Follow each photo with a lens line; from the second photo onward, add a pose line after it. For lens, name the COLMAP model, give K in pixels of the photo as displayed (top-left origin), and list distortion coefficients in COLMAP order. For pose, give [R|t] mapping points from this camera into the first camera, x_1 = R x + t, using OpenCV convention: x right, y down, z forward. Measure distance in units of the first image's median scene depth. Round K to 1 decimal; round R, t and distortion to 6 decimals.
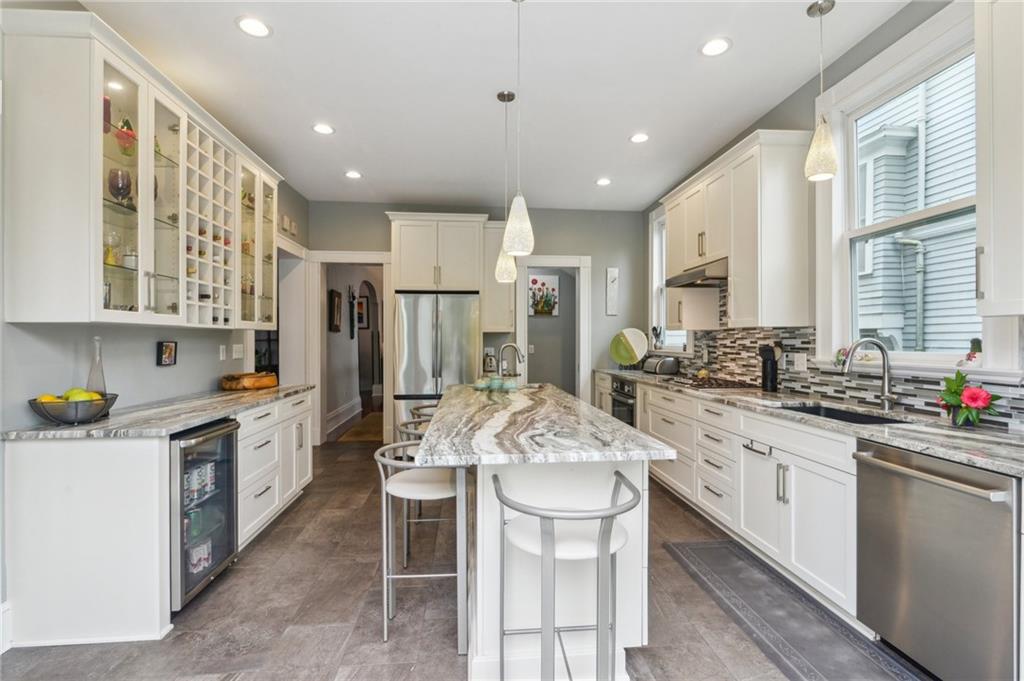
lens RADIAL K [[474.7, 0, 515.6], [0, 474.7, 339.2], [0, 0, 1]] dist [-0.014588, -0.000059]
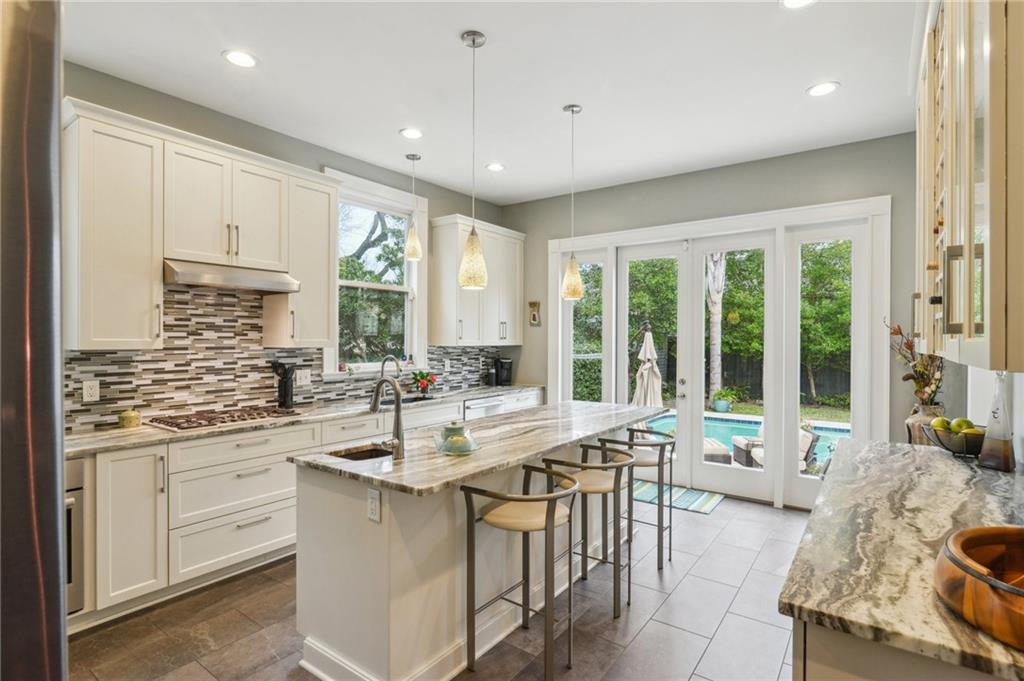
lens RADIAL K [[499.8, 0, 512.0], [0, 499.8, 340.5], [0, 0, 1]] dist [-0.003493, -0.000512]
pose [[-0.743775, -0.004956, 0.668412, -0.501879], [-0.005537, 0.999984, 0.001253, -0.038954], [-0.668407, -0.002769, -0.743790, 1.315072]]
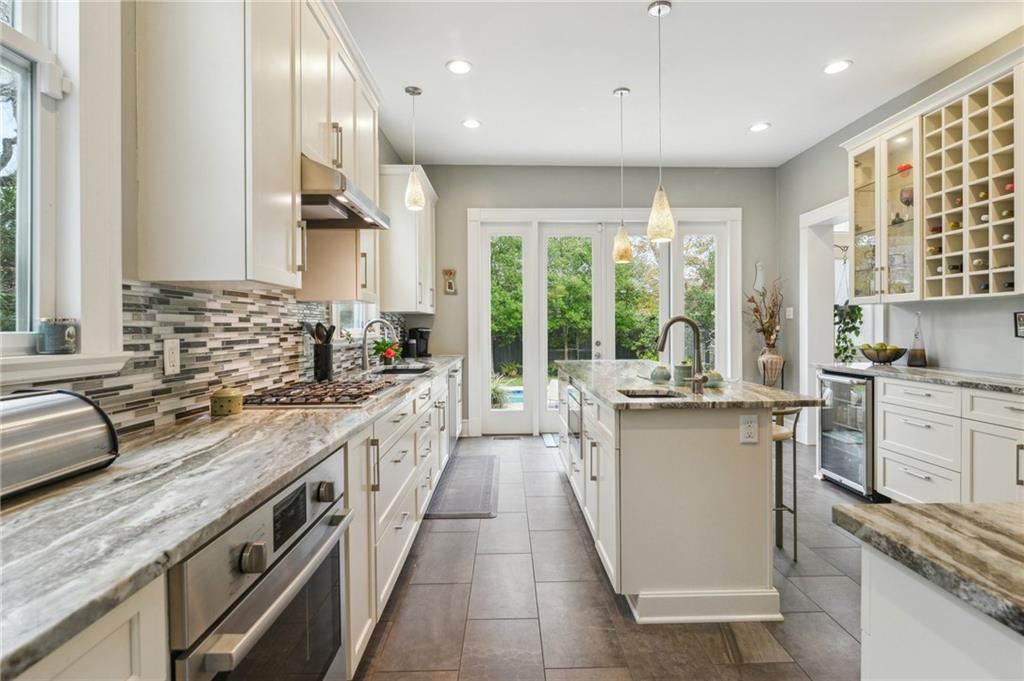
lens RADIAL K [[501.6, 0, 510.2], [0, 501.6, 329.1], [0, 0, 1]] dist [-0.000464, 0.000131]
pose [[-0.996117, 0.004156, 0.087942, 0.138720], [0.004280, 0.999990, 0.001230, 0.018109], [-0.087936, 0.001601, -0.996125, 1.592338]]
